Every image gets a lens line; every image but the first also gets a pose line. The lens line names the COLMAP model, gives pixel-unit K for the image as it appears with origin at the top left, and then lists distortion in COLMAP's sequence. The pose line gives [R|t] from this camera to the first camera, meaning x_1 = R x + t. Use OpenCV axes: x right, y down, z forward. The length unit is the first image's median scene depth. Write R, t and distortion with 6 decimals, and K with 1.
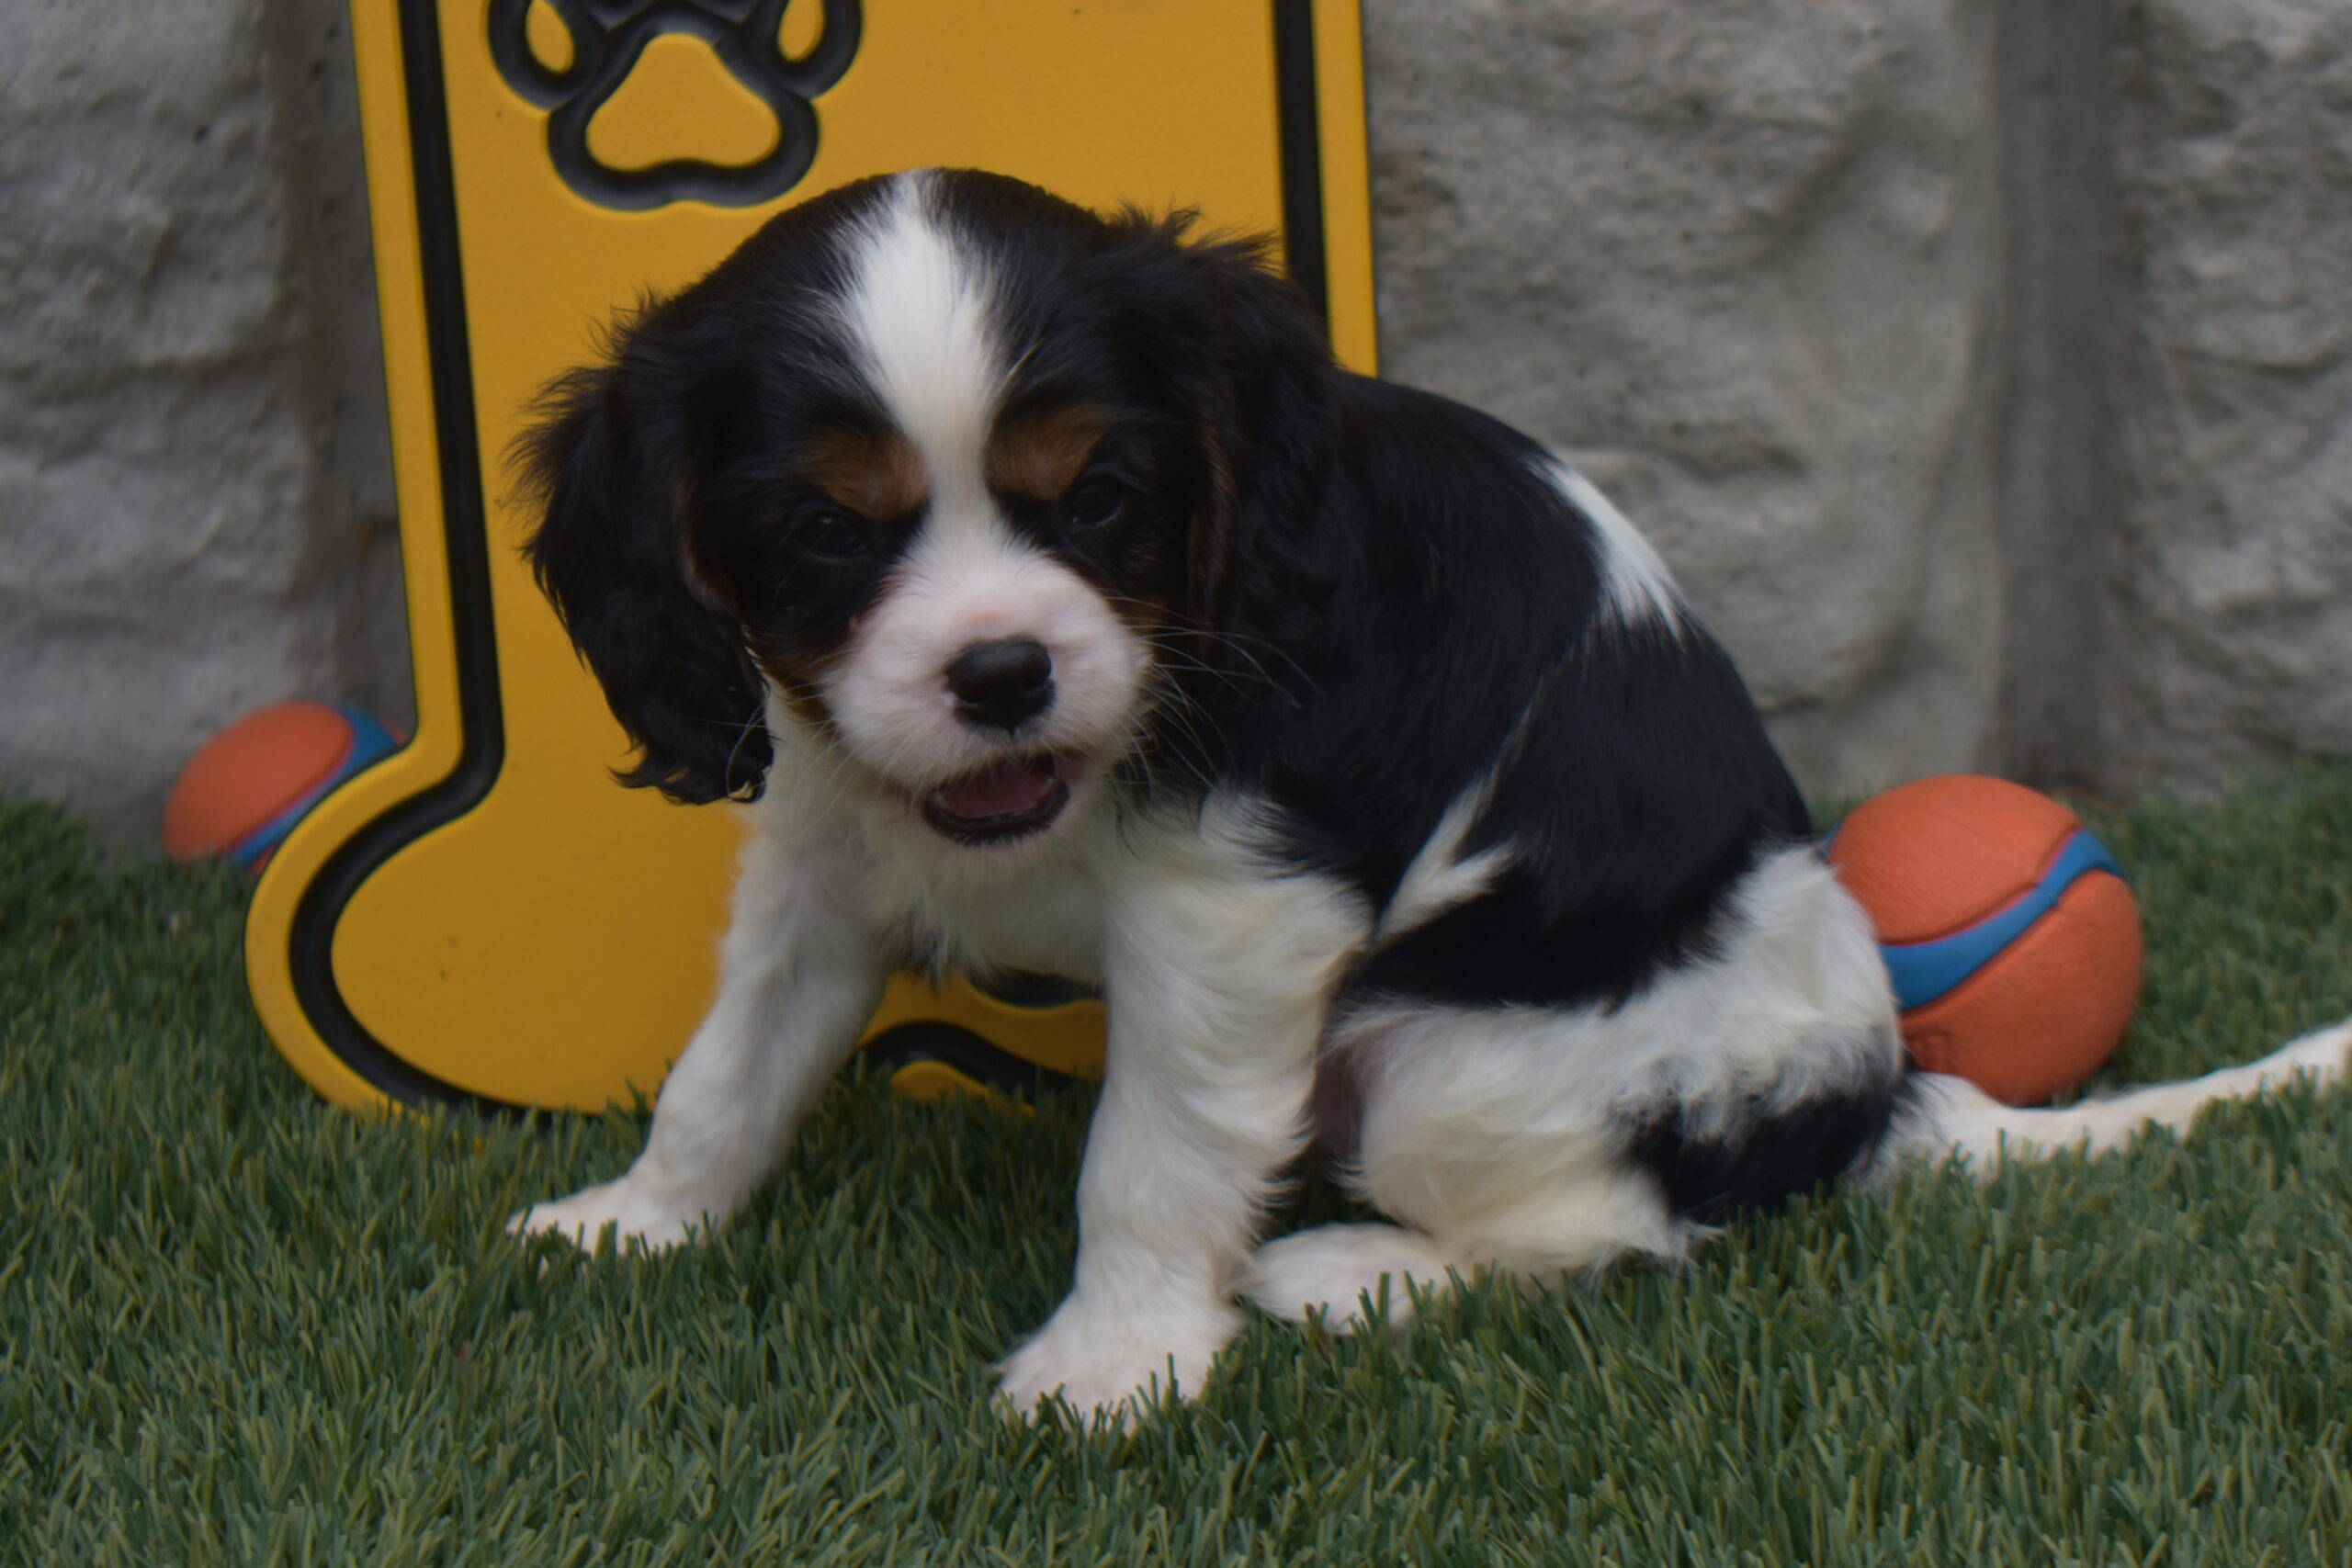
lens RADIAL K [[5417.0, 0, 976.9], [0, 5417.0, 777.1], [0, 0, 1]] dist [0.034171, 0.462992]
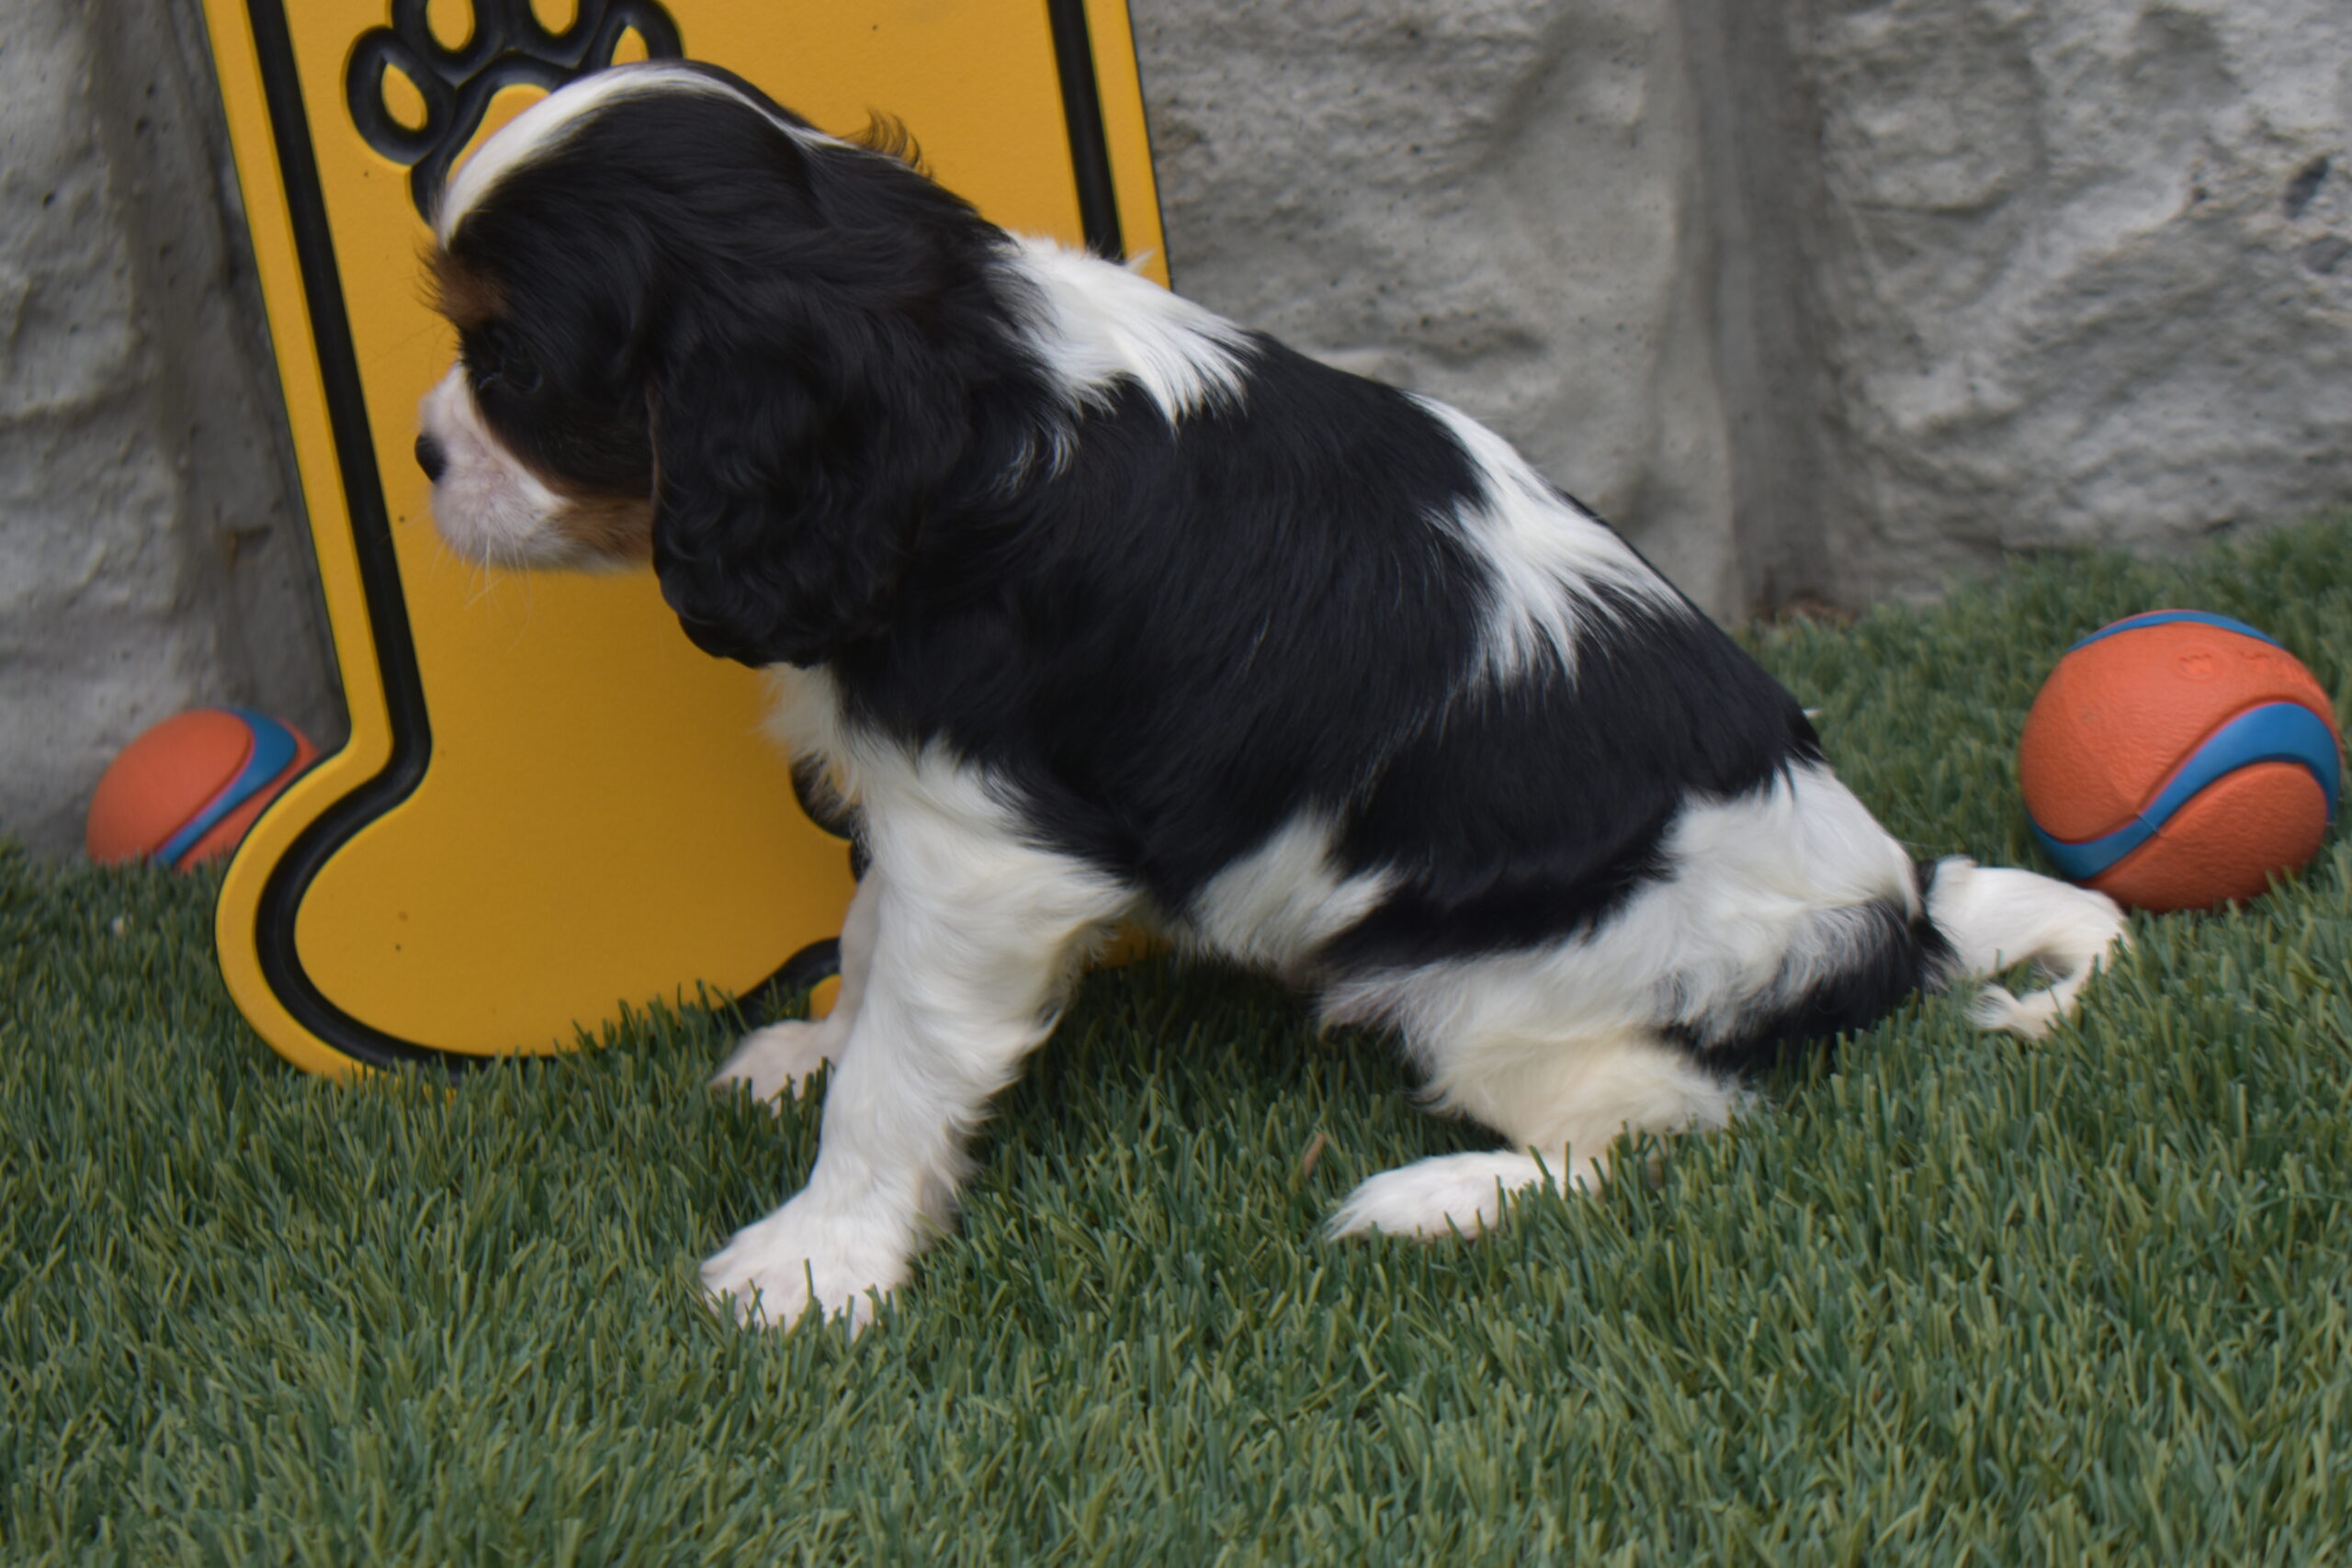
lens RADIAL K [[5387.2, 0, 982.0], [0, 5387.2, 789.8], [0, 0, 1]] dist [0.067814, 0.283584]
pose [[0.991649, -0.115724, 0.056926, -0.034295], [0.114106, 0.992988, 0.030907, -0.014160], [-0.060103, -0.024153, 0.997900, -0.095130]]
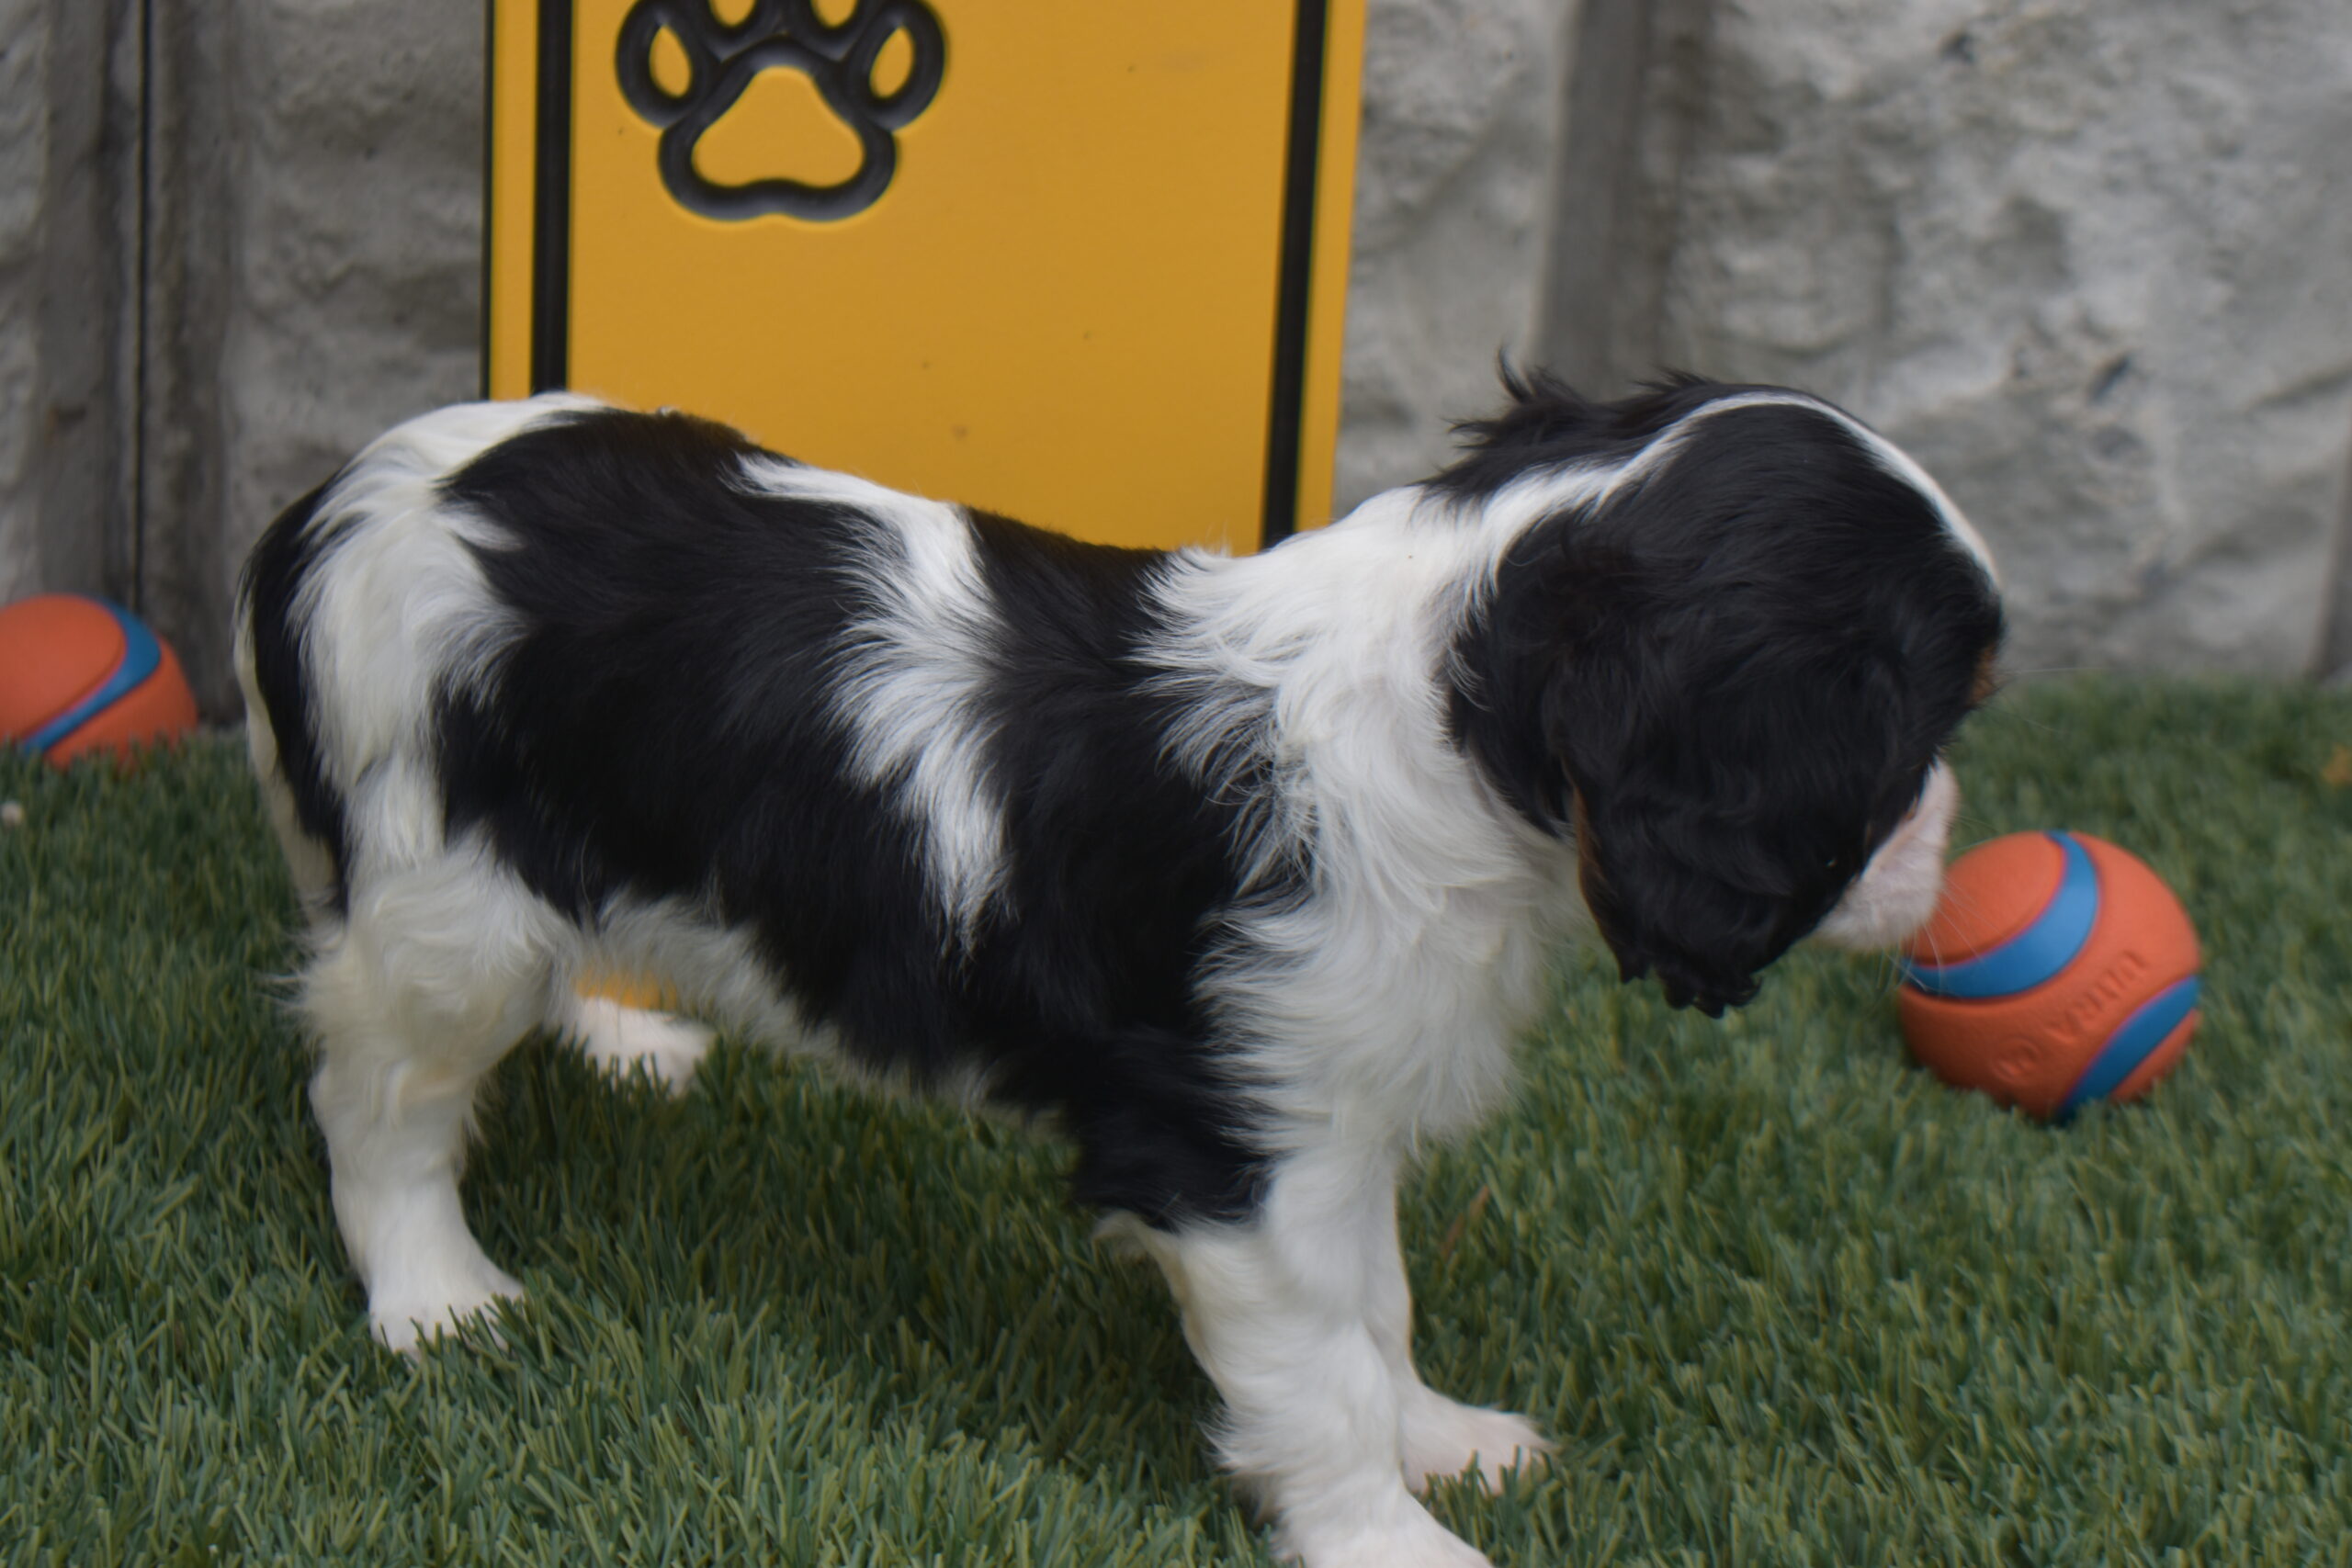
lens RADIAL K [[5417.0, 0, 976.9], [0, 5417.0, 777.1], [0, 0, 1]] dist [0.034171, 0.462992]
pose [[0.940283, 0.001162, 0.340393, -0.335759], [-0.023765, 0.997778, 0.062242, -0.051462], [-0.339564, -0.066615, 0.938221, -0.065596]]
